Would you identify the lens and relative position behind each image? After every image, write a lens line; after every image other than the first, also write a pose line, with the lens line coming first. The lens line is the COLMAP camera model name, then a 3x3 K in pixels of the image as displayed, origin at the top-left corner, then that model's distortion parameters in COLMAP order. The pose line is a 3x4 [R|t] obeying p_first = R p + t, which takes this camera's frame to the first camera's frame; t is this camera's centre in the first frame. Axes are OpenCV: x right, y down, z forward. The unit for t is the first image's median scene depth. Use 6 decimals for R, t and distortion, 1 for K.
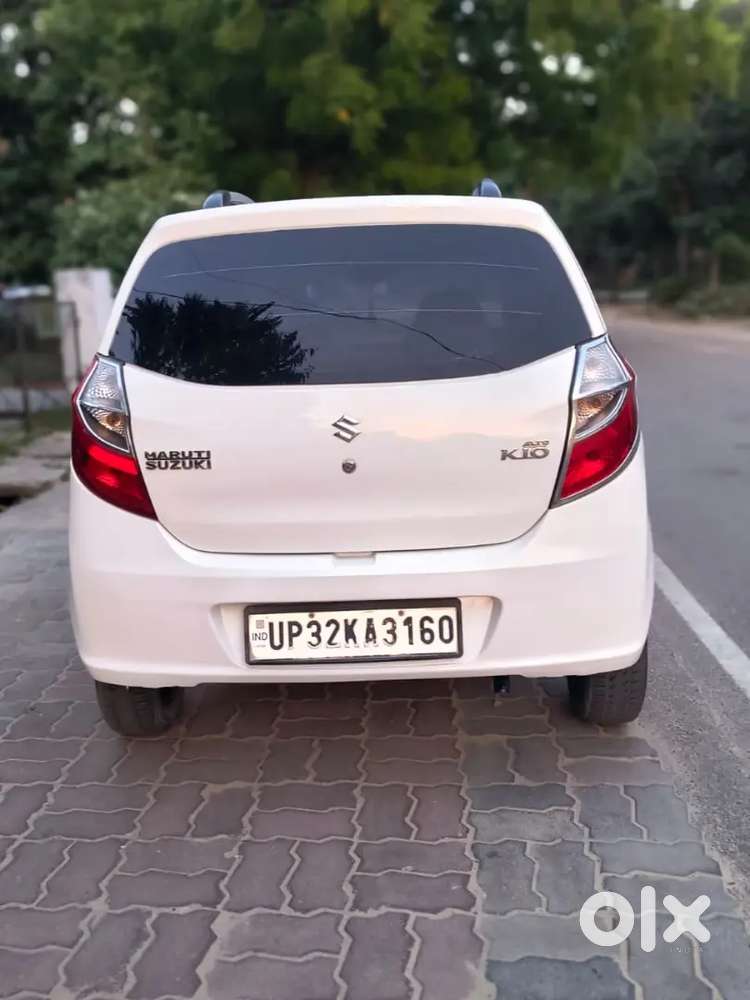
lens RADIAL K [[1050.3, 0, 456.2], [0, 1050.3, 392.7], [0, 0, 1]] dist [0.007330, 0.010824]
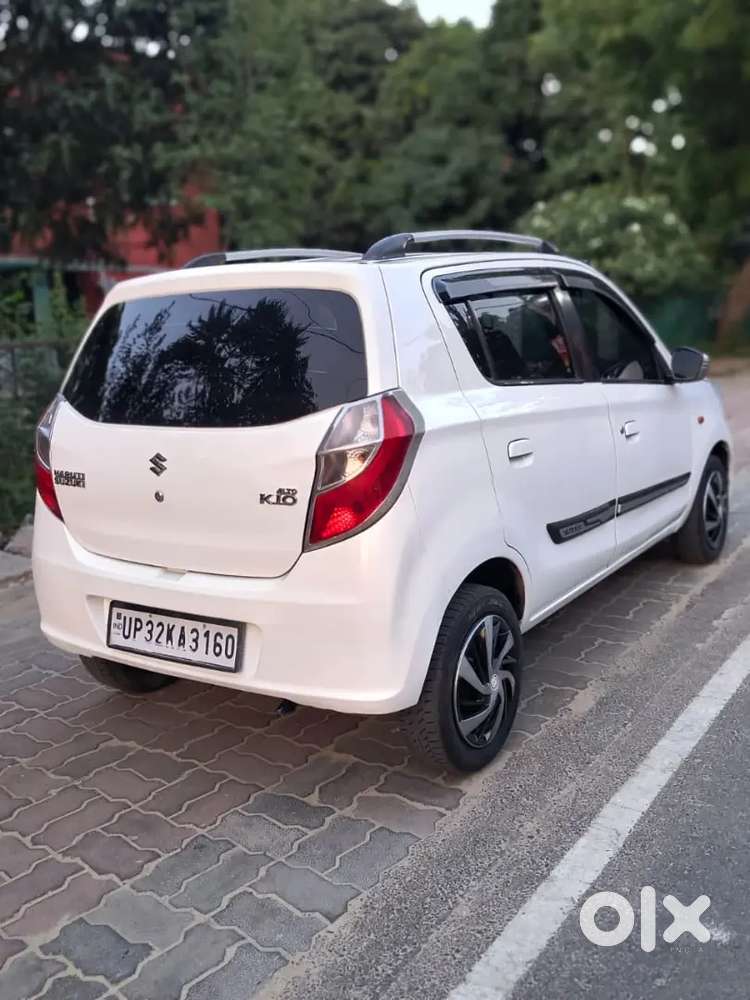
lens RADIAL K [[1043.0, 0, 373.1], [0, 1043.0, 386.3], [0, 0, 1]] dist [0.019310, -0.024363]
pose [[0.842172, 0.039029, -0.537795, 0.722049], [-0.039816, 0.999155, 0.010160, -0.075360], [0.537738, 0.012856, 0.843014, 0.122102]]
